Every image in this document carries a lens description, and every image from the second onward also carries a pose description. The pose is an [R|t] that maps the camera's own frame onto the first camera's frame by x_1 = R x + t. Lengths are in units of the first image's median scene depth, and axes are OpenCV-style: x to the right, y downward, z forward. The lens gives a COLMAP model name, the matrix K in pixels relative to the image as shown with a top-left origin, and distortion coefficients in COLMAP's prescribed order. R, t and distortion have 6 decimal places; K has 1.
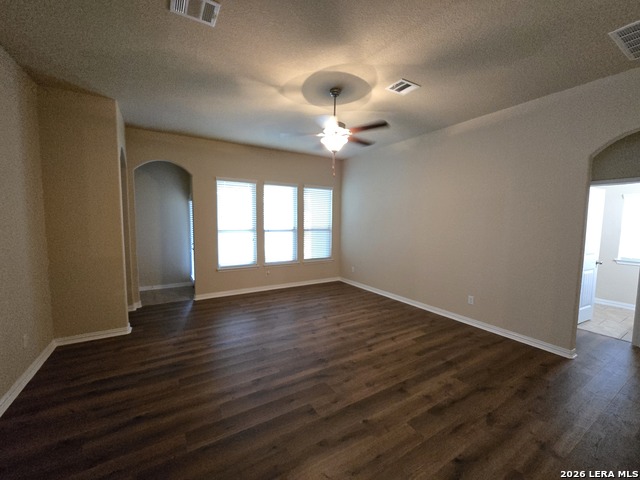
lens RADIAL K [[260.8, 0, 320.0], [0, 260.8, 240.0], [0, 0, 1]] dist [-0.002347, -0.000071]
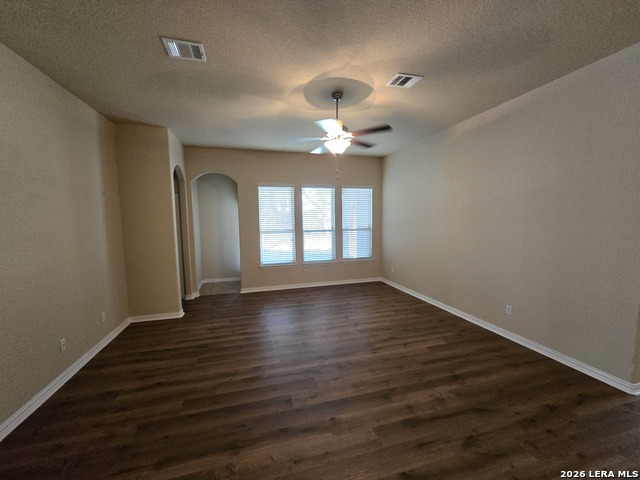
lens RADIAL K [[260.8, 0, 320.0], [0, 260.8, 240.0], [0, 0, 1]] dist [-0.002347, -0.000071]
pose [[0.963134, -0.000712, -0.269022, 0.231468], [0.003100, 0.999959, 0.008450, -0.012995], [0.269005, -0.008972, 0.963097, -0.000891]]
